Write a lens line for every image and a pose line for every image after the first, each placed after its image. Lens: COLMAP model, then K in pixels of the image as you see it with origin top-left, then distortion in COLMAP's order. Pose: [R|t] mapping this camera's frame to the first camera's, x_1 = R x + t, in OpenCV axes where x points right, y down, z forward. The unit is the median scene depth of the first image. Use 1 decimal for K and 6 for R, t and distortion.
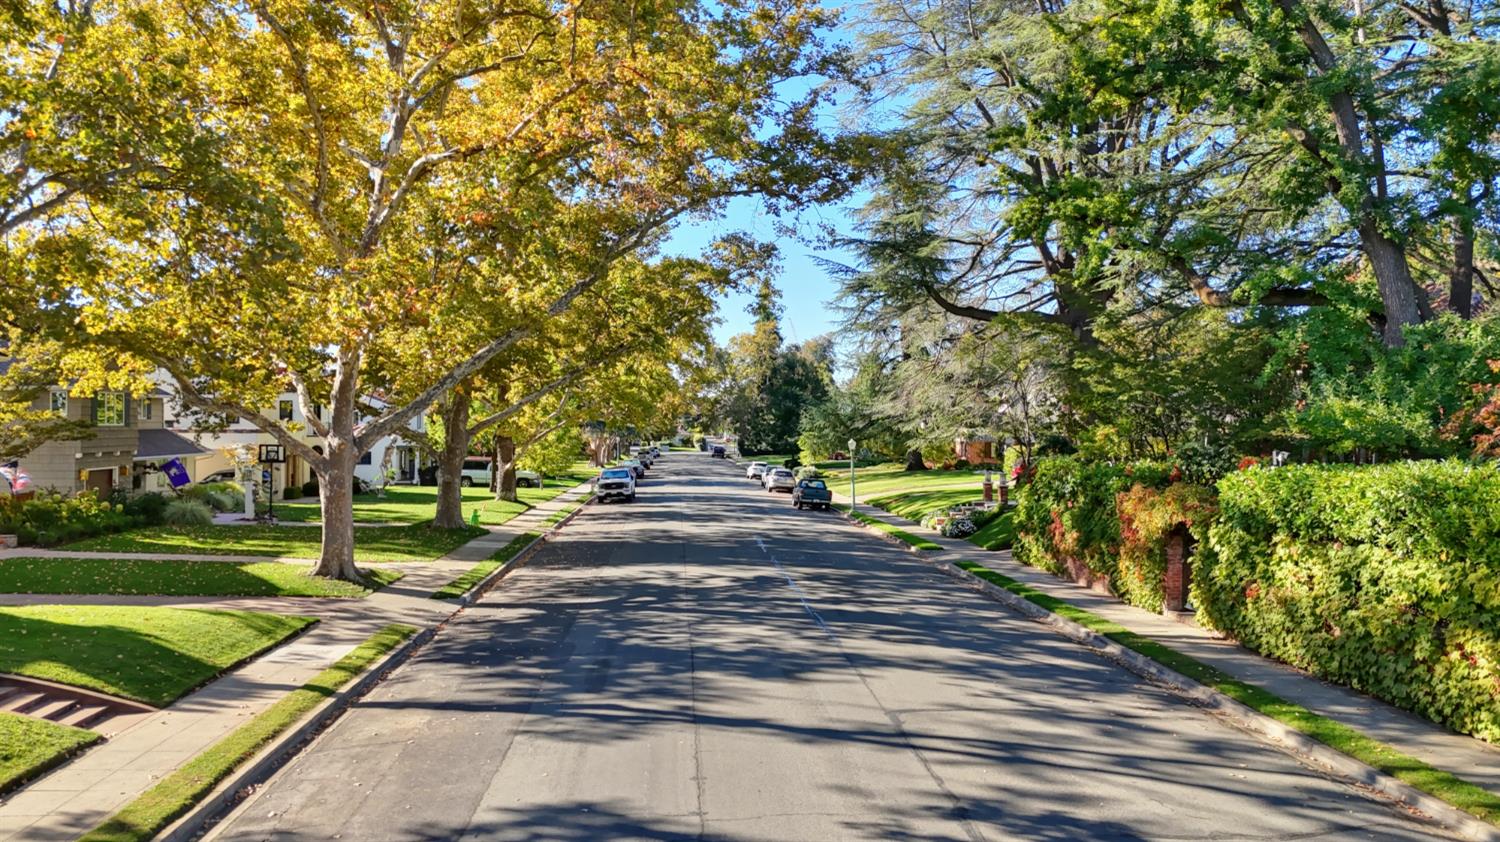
lens RADIAL K [[1111.2, 0, 757.8], [0, 1111.2, 426.2], [0, 0, 1]] dist [0.074286, -0.059906]
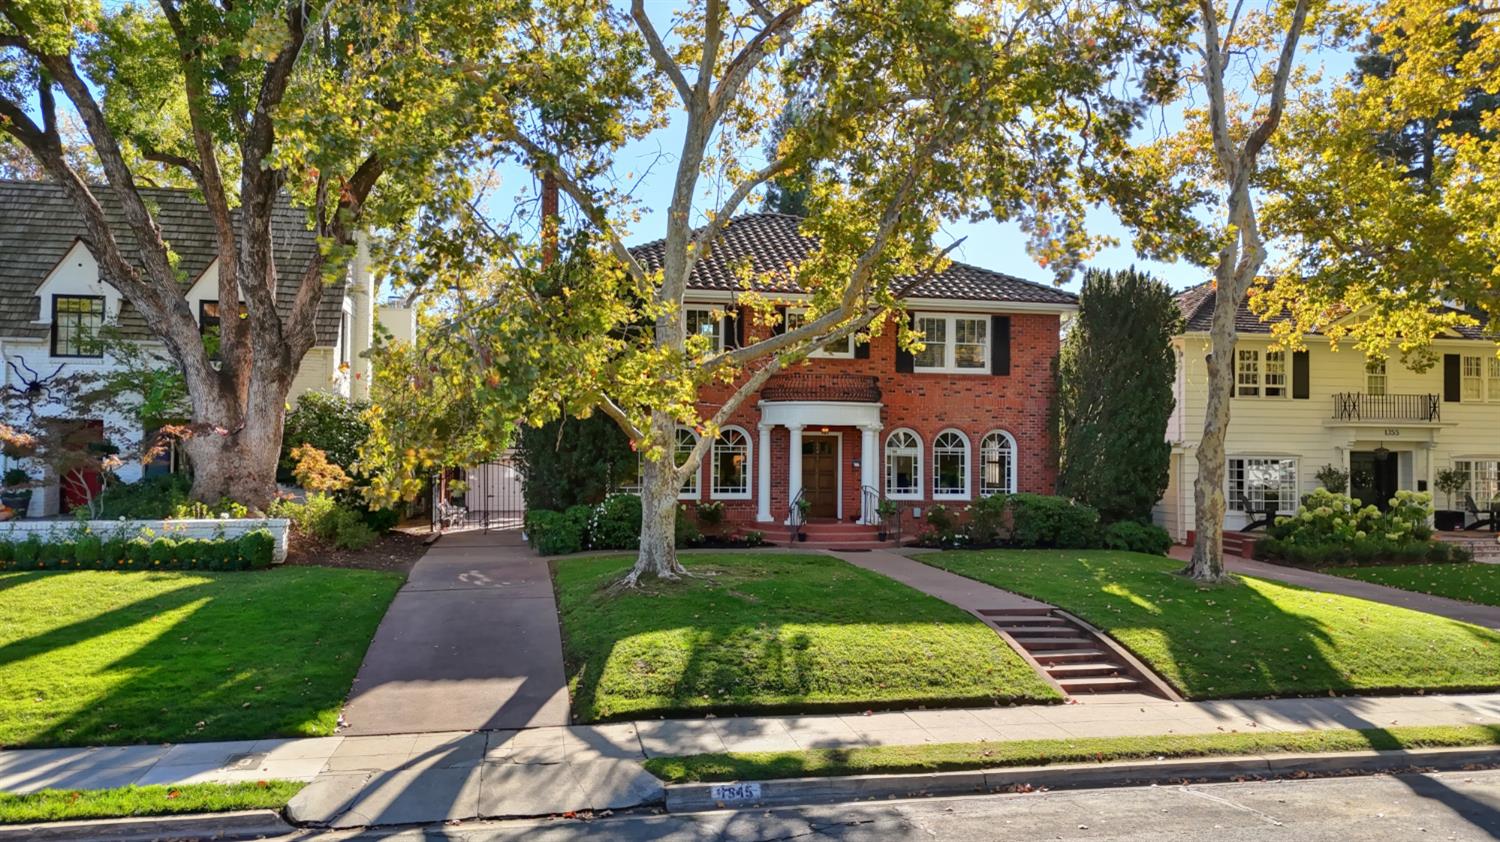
lens RADIAL K [[1111.2, 0, 757.8], [0, 1111.2, 426.2], [0, 0, 1]] dist [0.074286, -0.059906]
pose [[0.138663, -0.026142, -0.989995, 0.269910], [-0.010837, 0.999552, -0.027912, 0.077686], [0.990280, 0.014599, 0.138318, 0.598548]]
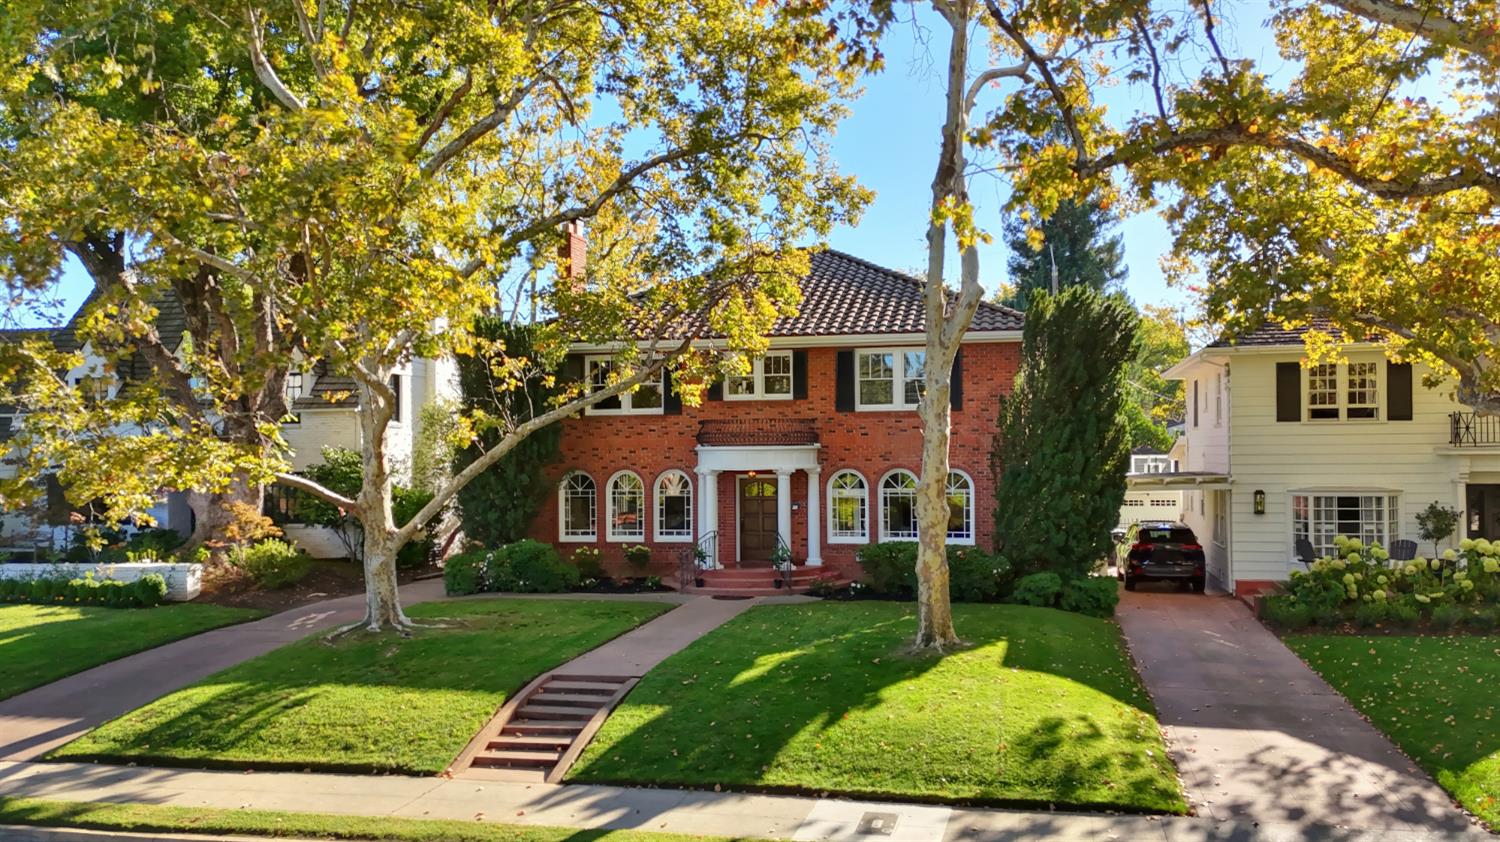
lens RADIAL K [[1152.8, 0, 821.3], [0, 1152.8, 425.8], [0, 0, 1]] dist [0.077182, -0.048941]
pose [[-0.270963, -0.023590, -0.962301, 0.269709], [0.004920, 0.999653, -0.025891, 0.009100], [0.962577, -0.011750, -0.270752, 1.499704]]
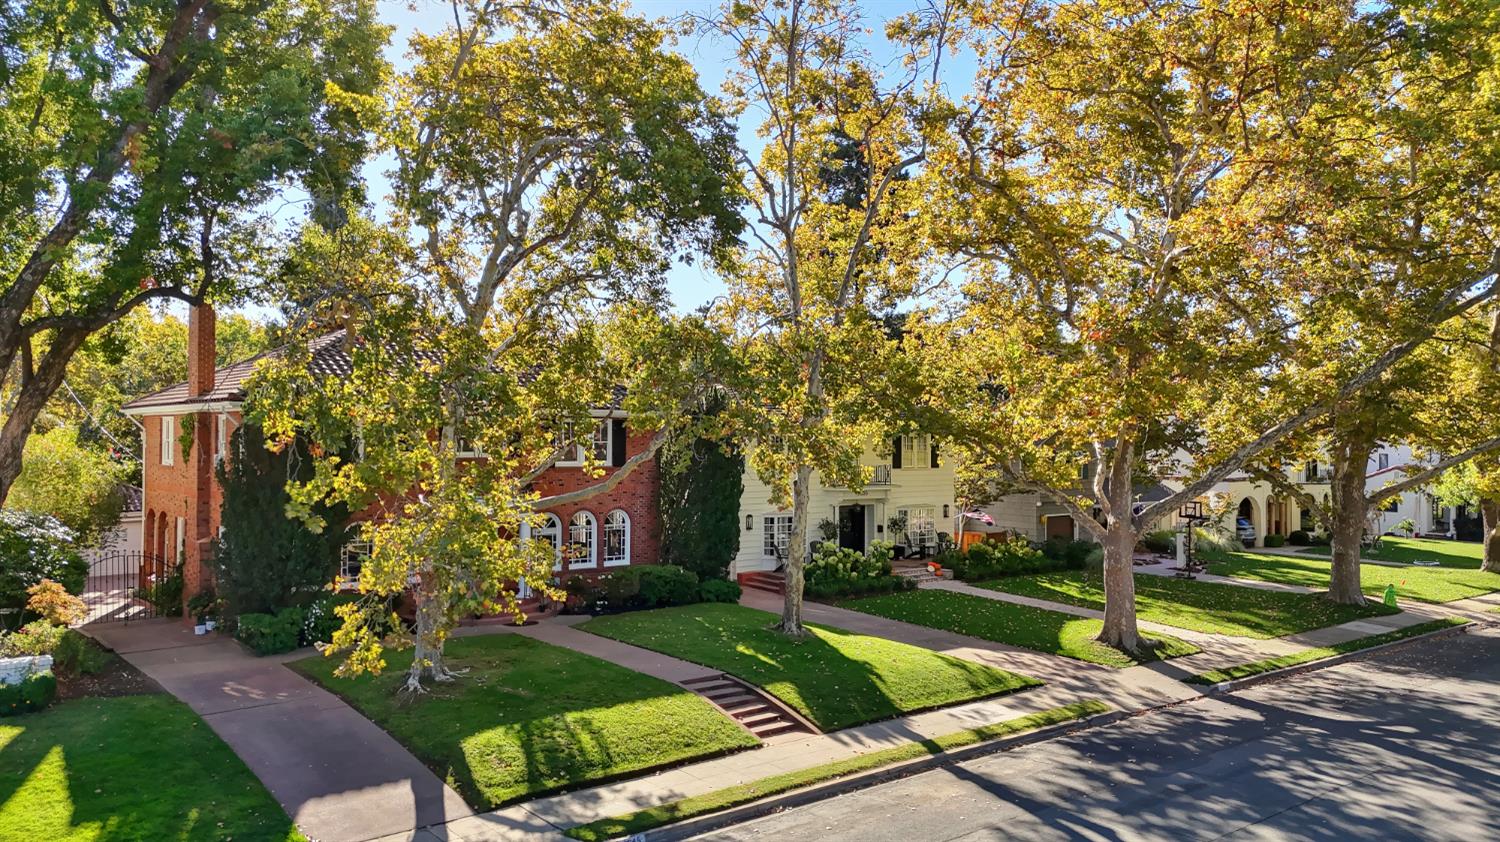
lens RADIAL K [[1111.2, 0, 757.8], [0, 1111.2, 426.2], [0, 0, 1]] dist [0.074286, -0.059906]
pose [[0.580260, -0.009051, -0.814381, 0.556977], [-0.004705, 0.999884, -0.014465, -0.107198], [0.814418, 0.012225, 0.580150, 0.153436]]
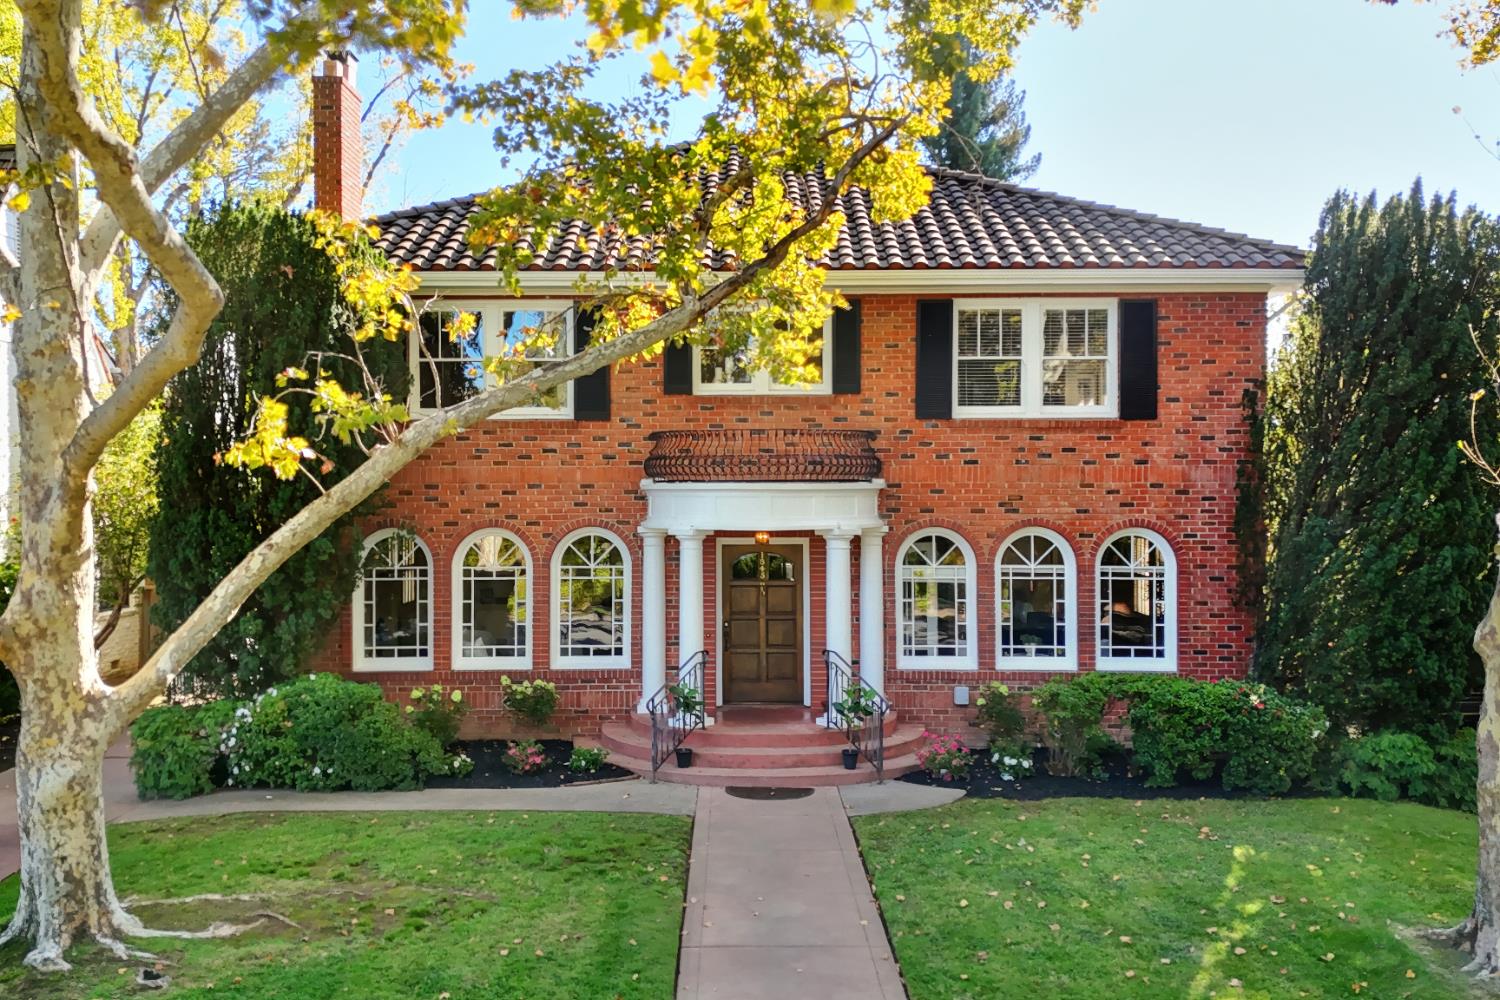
lens RADIAL K [[1436.3, 0, 733.0], [0, 1436.3, 481.0], [0, 0, 1]] dist [0.058918, -0.010133]
pose [[-0.082891, -0.014861, -0.996448, -0.266299], [-0.000721, 0.999889, -0.014852, 0.009294], [0.996558, -0.000513, -0.082893, 0.999493]]
